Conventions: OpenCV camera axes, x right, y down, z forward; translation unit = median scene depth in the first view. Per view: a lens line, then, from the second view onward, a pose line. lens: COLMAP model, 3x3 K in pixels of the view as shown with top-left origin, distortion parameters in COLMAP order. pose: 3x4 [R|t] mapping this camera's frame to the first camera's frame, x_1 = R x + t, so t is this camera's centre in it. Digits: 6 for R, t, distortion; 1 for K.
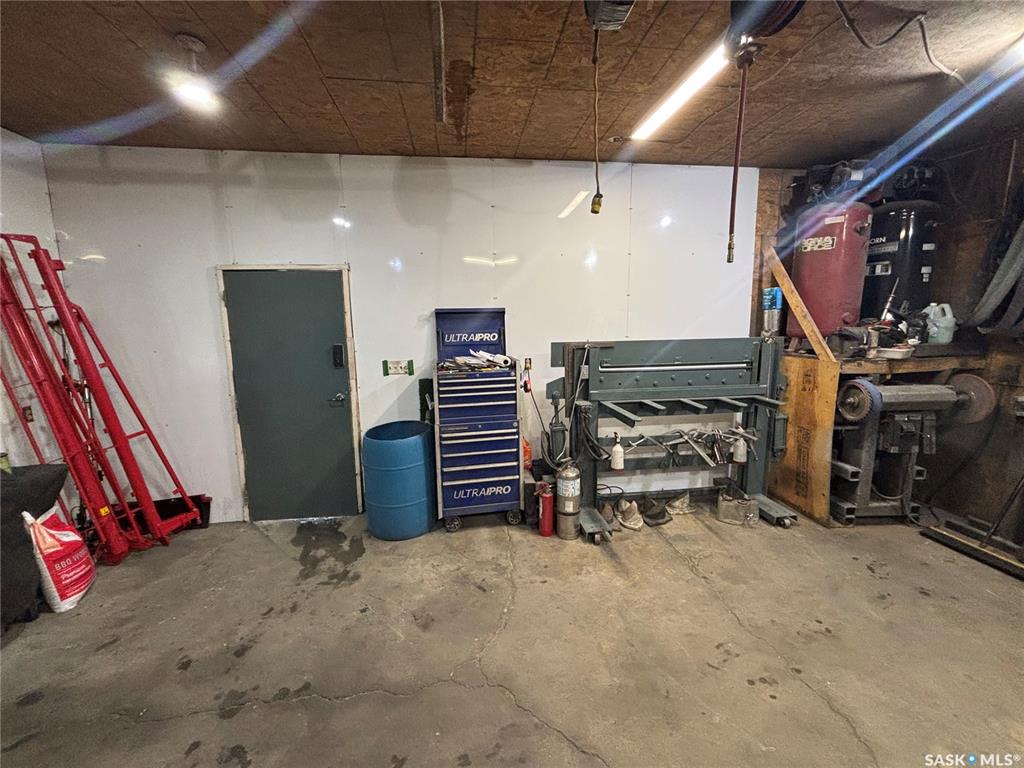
lens RADIAL K [[411.1, 0, 512.0], [0, 411.1, 384.0], [0, 0, 1]] dist [0.001641, -0.000083]
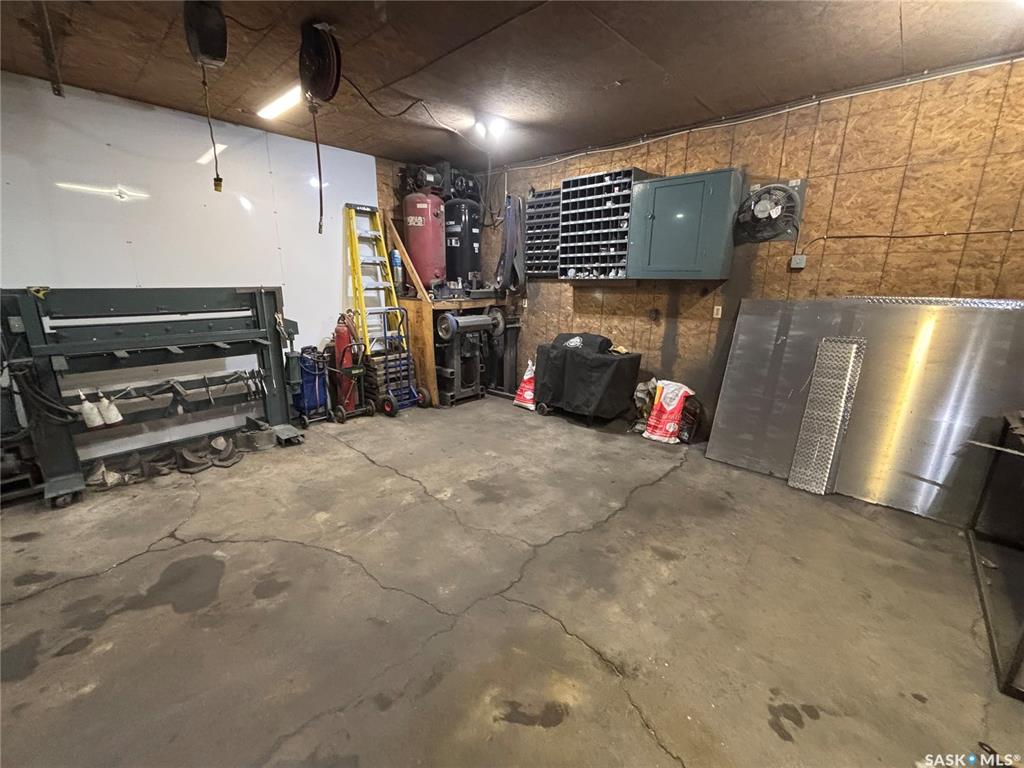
lens RADIAL K [[419.8, 0, 511.2], [0, 419.8, 386.9], [0, 0, 1]] dist [-0.002059, -0.000387]
pose [[0.761136, -0.140487, 0.633194, -0.028105], [0.073089, 0.988620, 0.131488, 0.074219], [-0.644460, -0.053800, 0.762743, -0.405077]]
